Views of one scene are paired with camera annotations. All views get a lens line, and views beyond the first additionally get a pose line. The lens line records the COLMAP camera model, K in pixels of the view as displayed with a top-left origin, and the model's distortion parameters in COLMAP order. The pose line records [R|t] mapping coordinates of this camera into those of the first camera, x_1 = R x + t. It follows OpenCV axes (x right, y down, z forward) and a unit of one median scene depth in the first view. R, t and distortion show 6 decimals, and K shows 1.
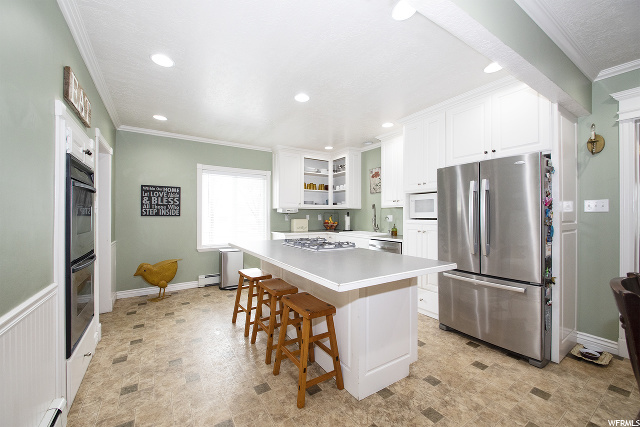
lens RADIAL K [[253.9, 0, 320.0], [0, 253.9, 213.5], [0, 0, 1]] dist [-0.000912, -0.000177]
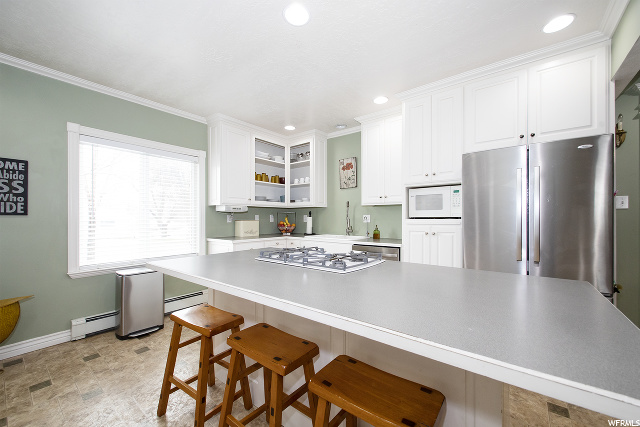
lens RADIAL K [[254.5, 0, 333.0], [0, 254.5, 217.1], [0, 0, 1]] dist [-0.000328, -0.000363]
pose [[0.935642, -0.000579, 0.352949, -0.122662], [-0.000224, 0.999997, 0.002234, 0.011758], [-0.352949, -0.002169, 0.935640, 0.243030]]
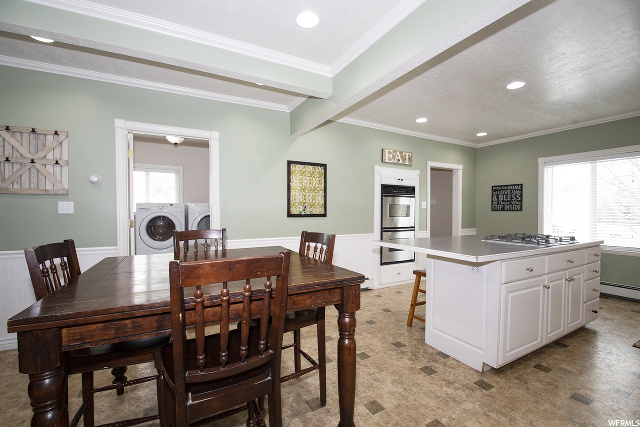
lens RADIAL K [[283.8, 0, 320.0], [0, 283.8, 213.5], [0, 0, 1]] dist [0.000041, -0.000007]
pose [[-0.074434, 0.005840, -0.997209, 0.646878], [-0.001926, 0.999980, 0.006000, 0.014757], [0.997224, 0.002367, -0.074421, 0.208643]]
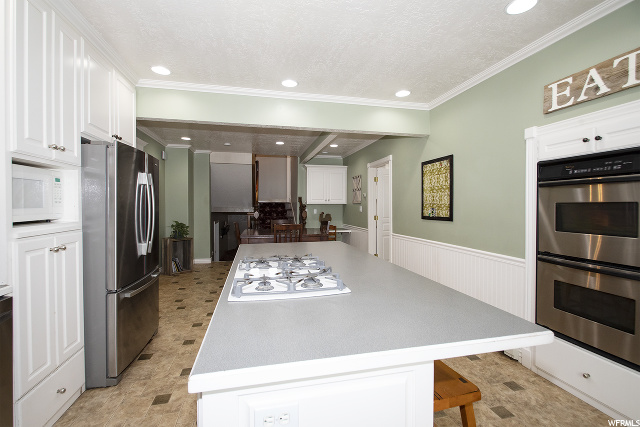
lens RADIAL K [[283.8, 0, 320.0], [0, 283.8, 213.5], [0, 0, 1]] dist [0.000041, -0.000007]
pose [[-0.940101, -0.008110, 0.340800, -0.166534], [-0.000135, 0.999726, 0.023416, -0.004967], [-0.340896, 0.021968, -0.939844, 0.930586]]
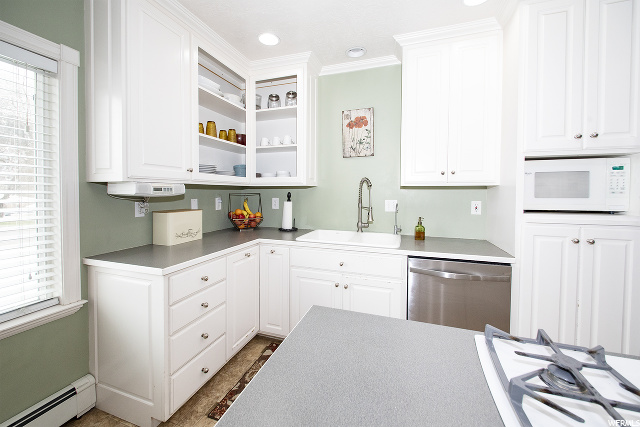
lens RADIAL K [[255.0, 0, 319.3], [0, 255.0, 197.0], [0, 0, 1]] dist [-0.001283, -0.000238]
pose [[0.782851, -0.009757, 0.622133, -0.174024], [-0.006265, 0.999703, 0.023562, -0.011142], [-0.622178, -0.022344, 0.782557, 0.652312]]
